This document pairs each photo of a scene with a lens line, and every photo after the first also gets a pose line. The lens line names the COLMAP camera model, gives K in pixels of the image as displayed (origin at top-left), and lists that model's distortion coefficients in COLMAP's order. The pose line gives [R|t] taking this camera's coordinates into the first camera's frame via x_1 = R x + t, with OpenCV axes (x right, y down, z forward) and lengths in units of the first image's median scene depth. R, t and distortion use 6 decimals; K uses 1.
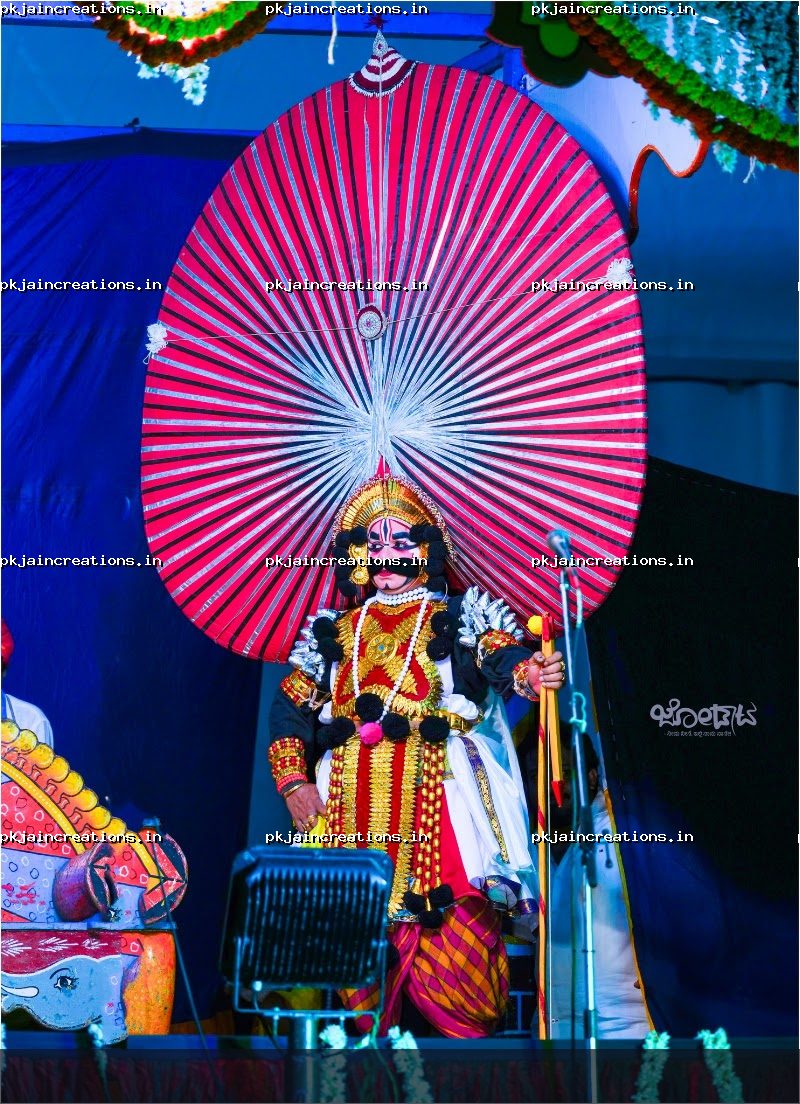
lens RADIAL K [[444.8, 0, 401.4], [0, 444.8, 682.2], [0, 0, 1]] dist [-0.012140, 0.007370]
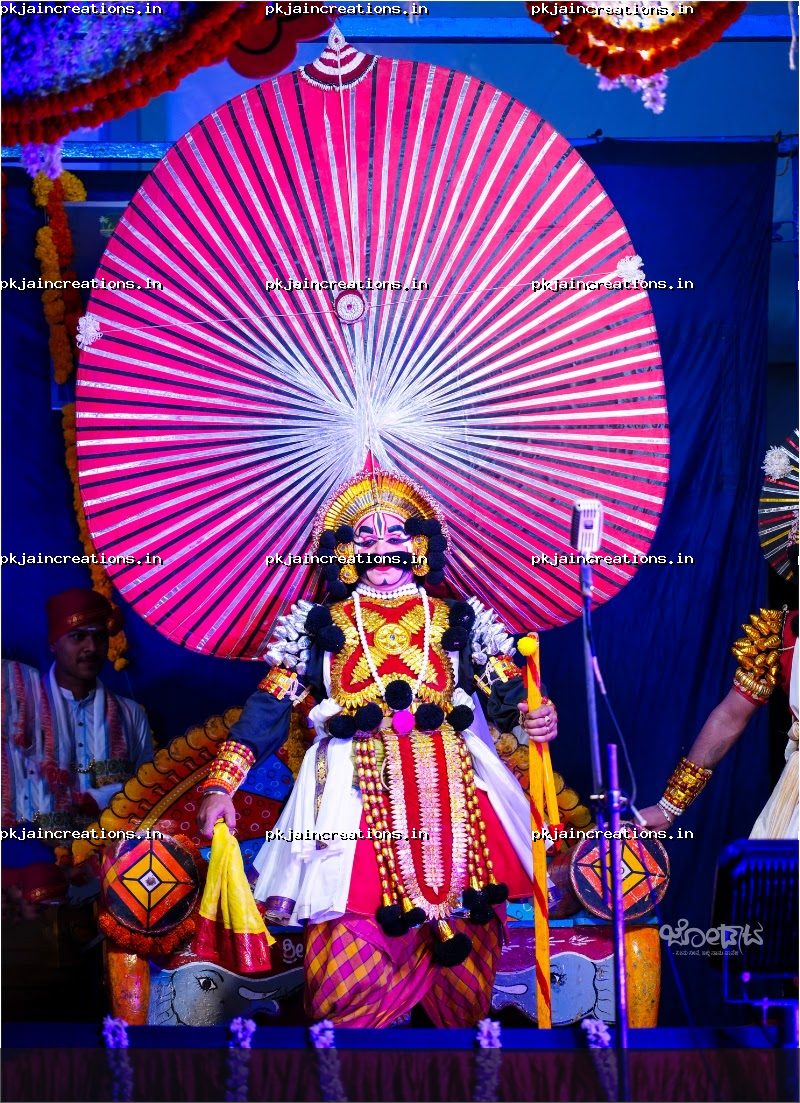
lens RADIAL K [[445.8, 0, 359.7], [0, 445.8, 675.9], [0, 0, 1]] dist [-0.012174, 0.007427]
pose [[0.999580, -0.014645, 0.025001, -0.189133], [0.014665, 0.999892, -0.000619, -0.003393], [-0.024989, 0.000985, 0.999687, -0.000803]]
